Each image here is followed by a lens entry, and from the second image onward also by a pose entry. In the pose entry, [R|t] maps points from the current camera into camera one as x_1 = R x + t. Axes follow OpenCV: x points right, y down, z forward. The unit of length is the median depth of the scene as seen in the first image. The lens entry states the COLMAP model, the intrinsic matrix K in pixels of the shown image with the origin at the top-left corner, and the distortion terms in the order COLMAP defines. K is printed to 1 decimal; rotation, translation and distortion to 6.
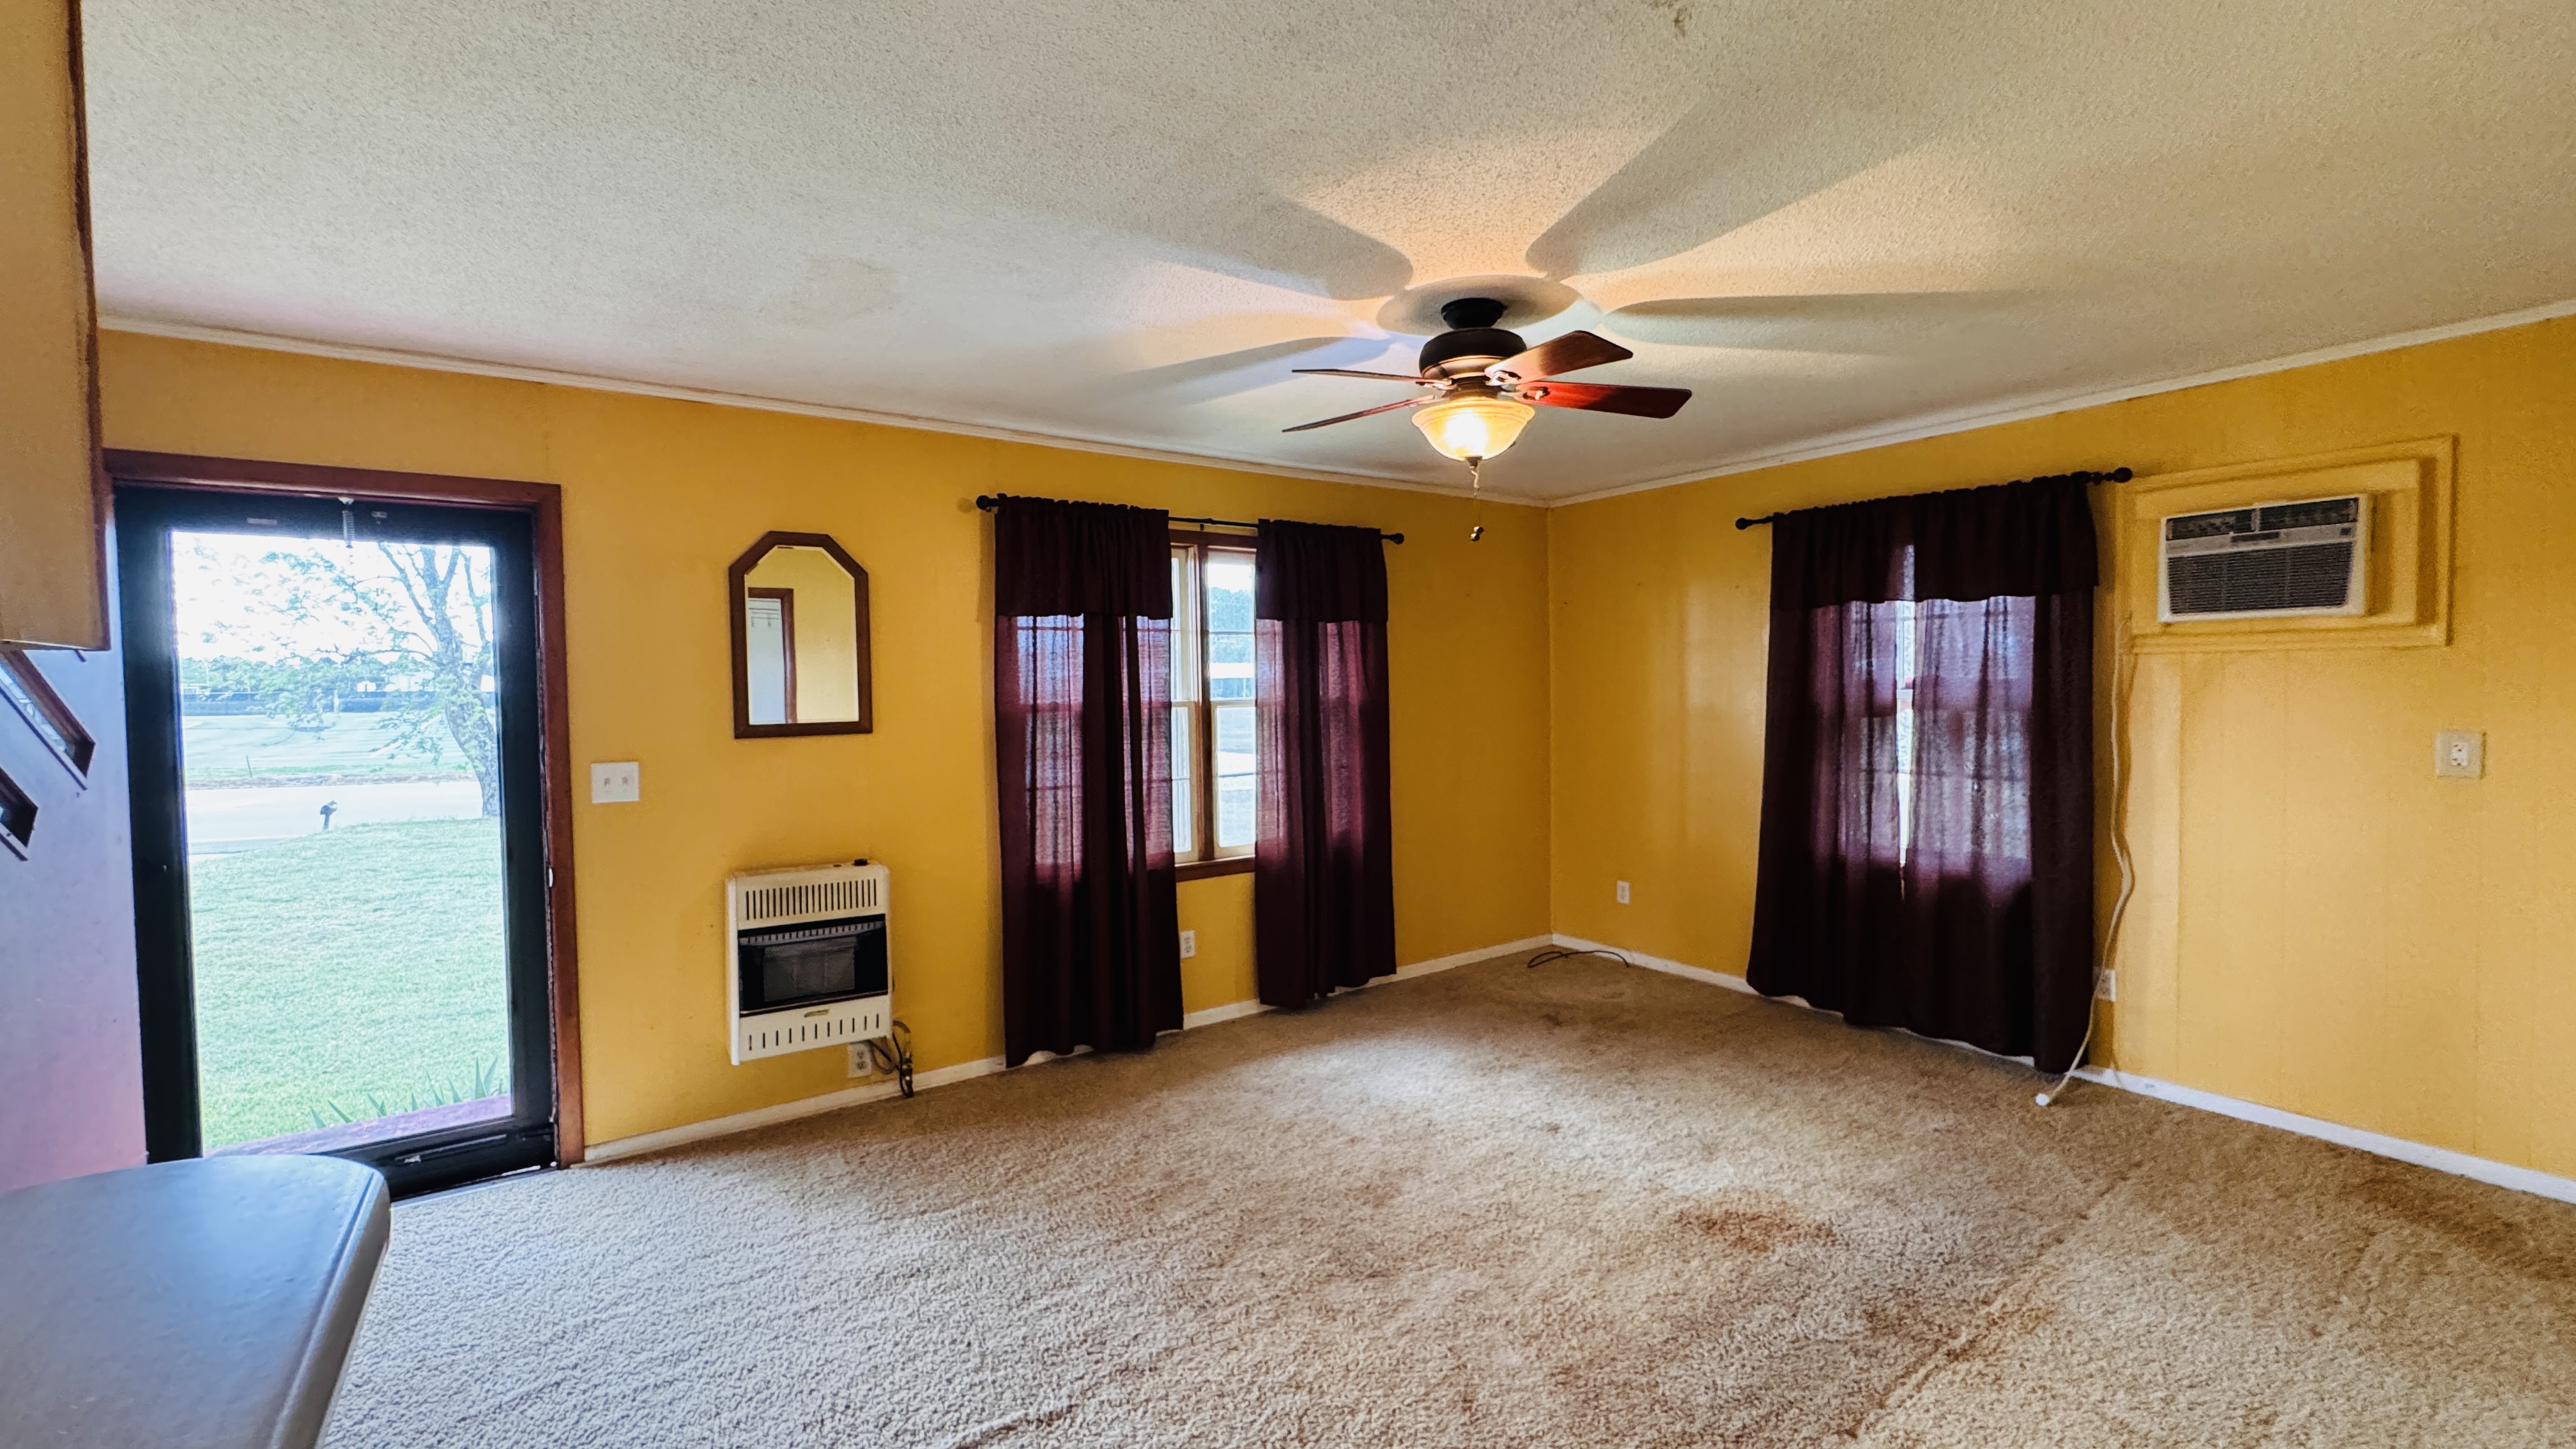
lens RADIAL K [[1025.4, 0, 1285.1], [0, 1025.4, 718.8], [0, 0, 1]] dist [-0.006805, 0.000390]
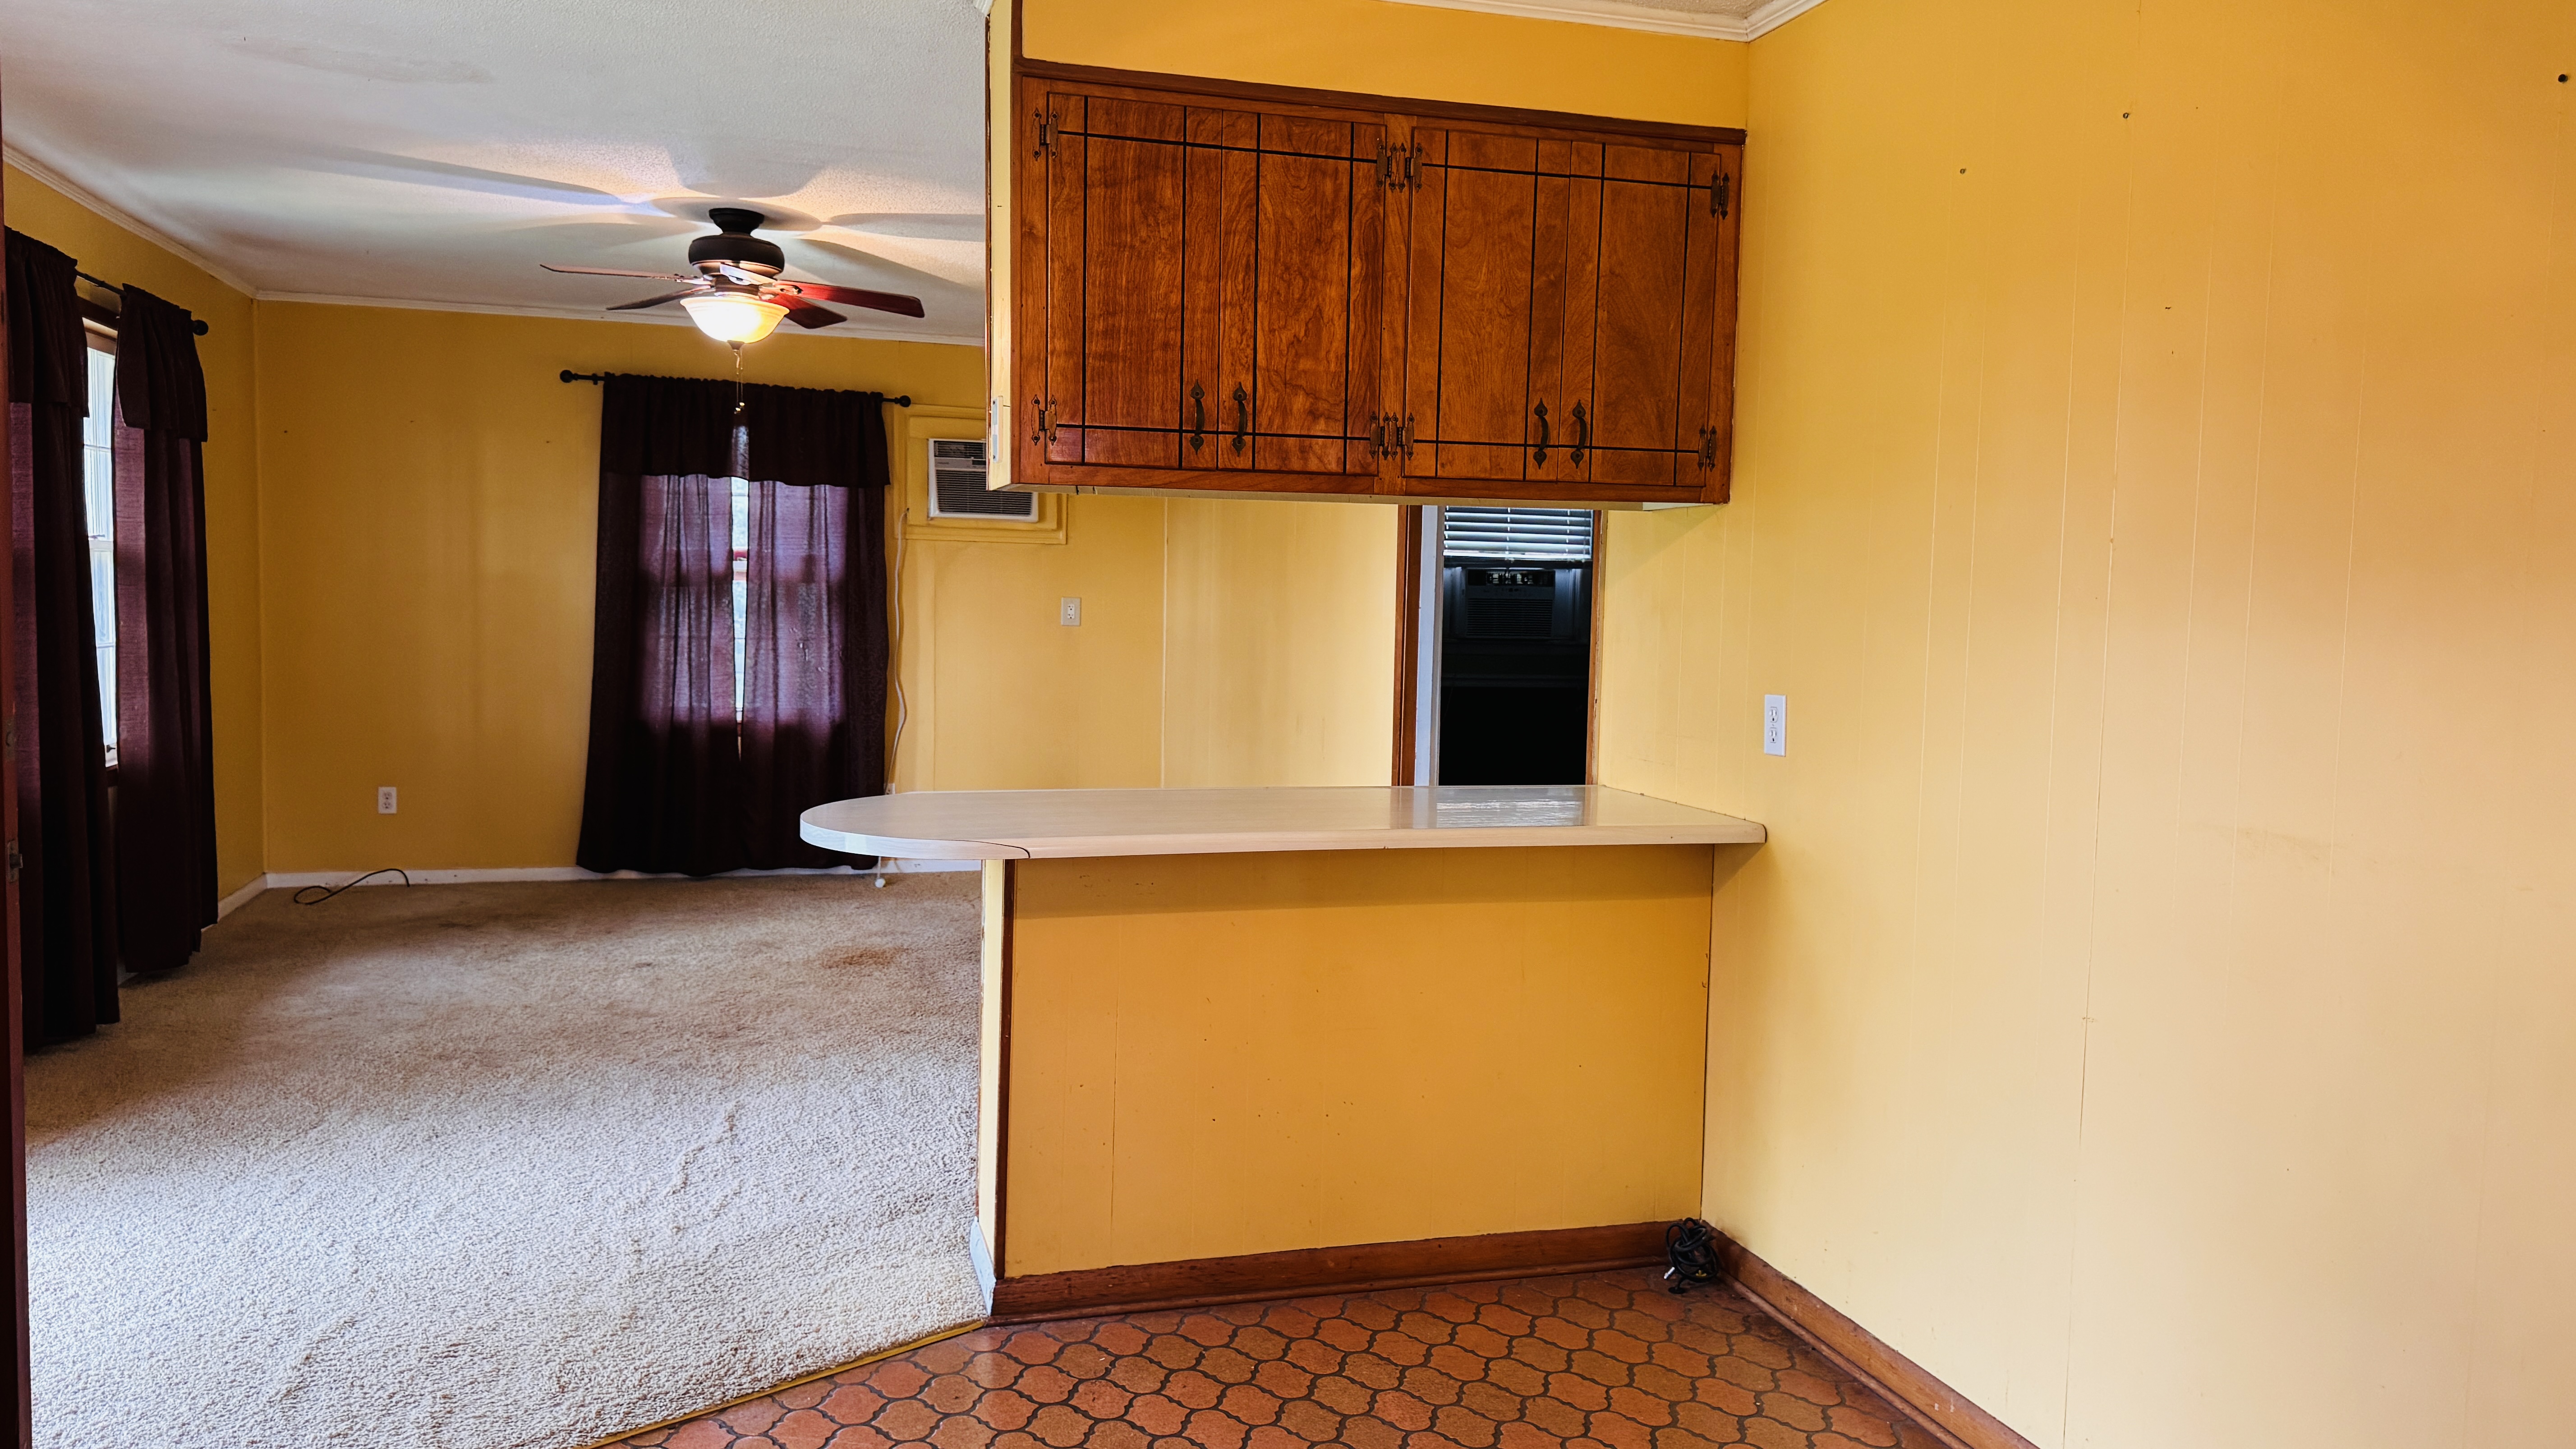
lens RADIAL K [[1793.5, 0, 1281.3], [0, 1793.5, 726.4], [0, 0, 1]] dist [0.125436, -0.213594]
pose [[0.314430, -0.049271, 0.948001, -1.213196], [0.004290, 0.998716, 0.050484, 0.061286], [-0.949271, -0.011807, 0.314237, -0.188278]]
